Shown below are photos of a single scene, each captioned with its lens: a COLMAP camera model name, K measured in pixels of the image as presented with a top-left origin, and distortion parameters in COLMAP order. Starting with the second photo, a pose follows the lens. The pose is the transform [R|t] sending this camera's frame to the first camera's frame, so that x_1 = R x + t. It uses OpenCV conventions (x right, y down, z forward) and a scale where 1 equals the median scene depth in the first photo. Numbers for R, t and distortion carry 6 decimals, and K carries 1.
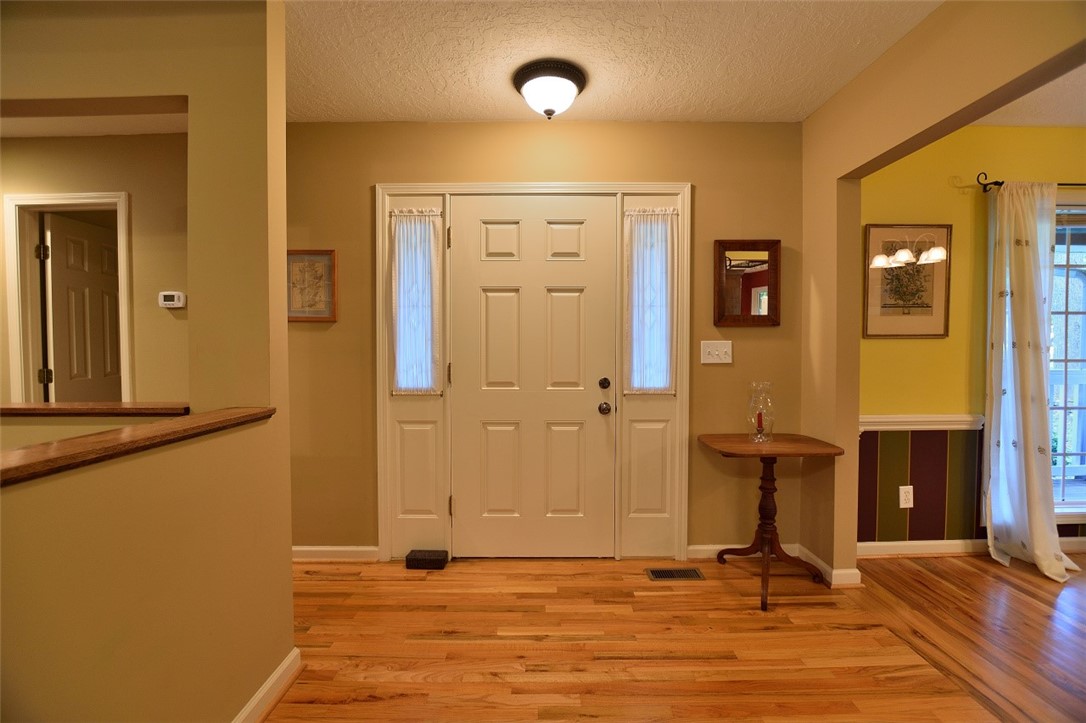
lens RADIAL K [[478.9, 0, 546.4], [0, 478.9, 356.9], [0, 0, 1]] dist [-0.035354, 0.005123]
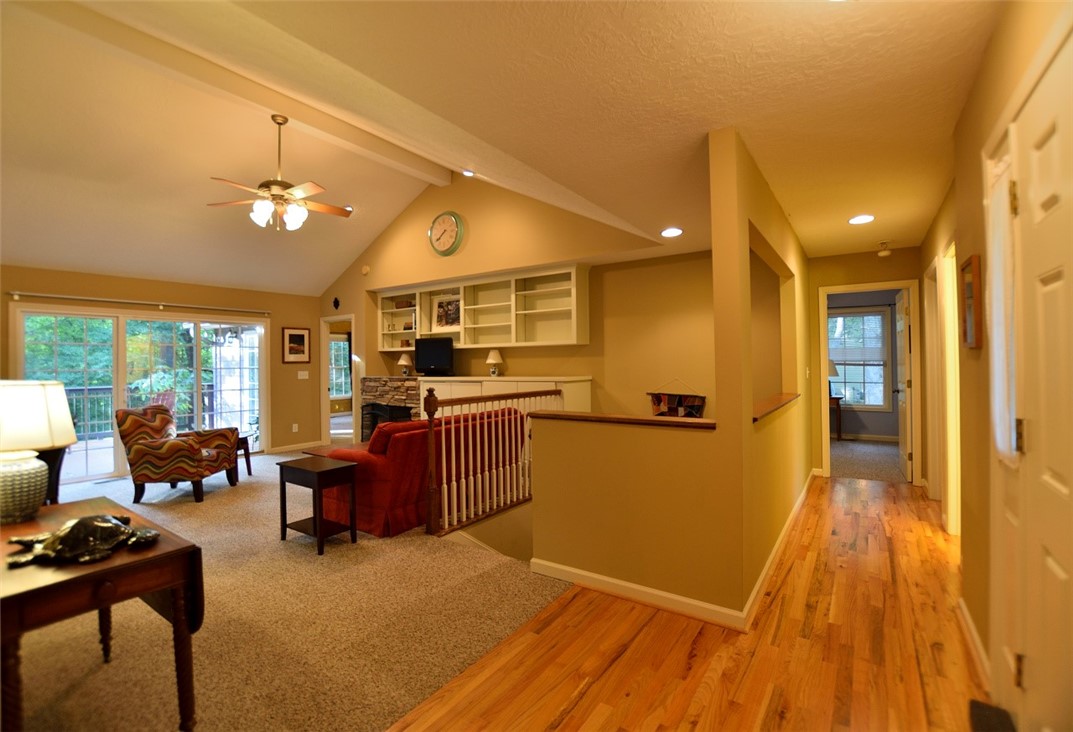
lens RADIAL K [[485.9, 0, 521.3], [0, 485.9, 359.7], [0, 0, 1]] dist [-0.024581, -0.000187]
pose [[-0.587211, 0.005148, -0.809418, 0.791503], [-0.004334, 0.999945, 0.009503, -0.078496], [0.809422, 0.009088, -0.587157, 1.131913]]
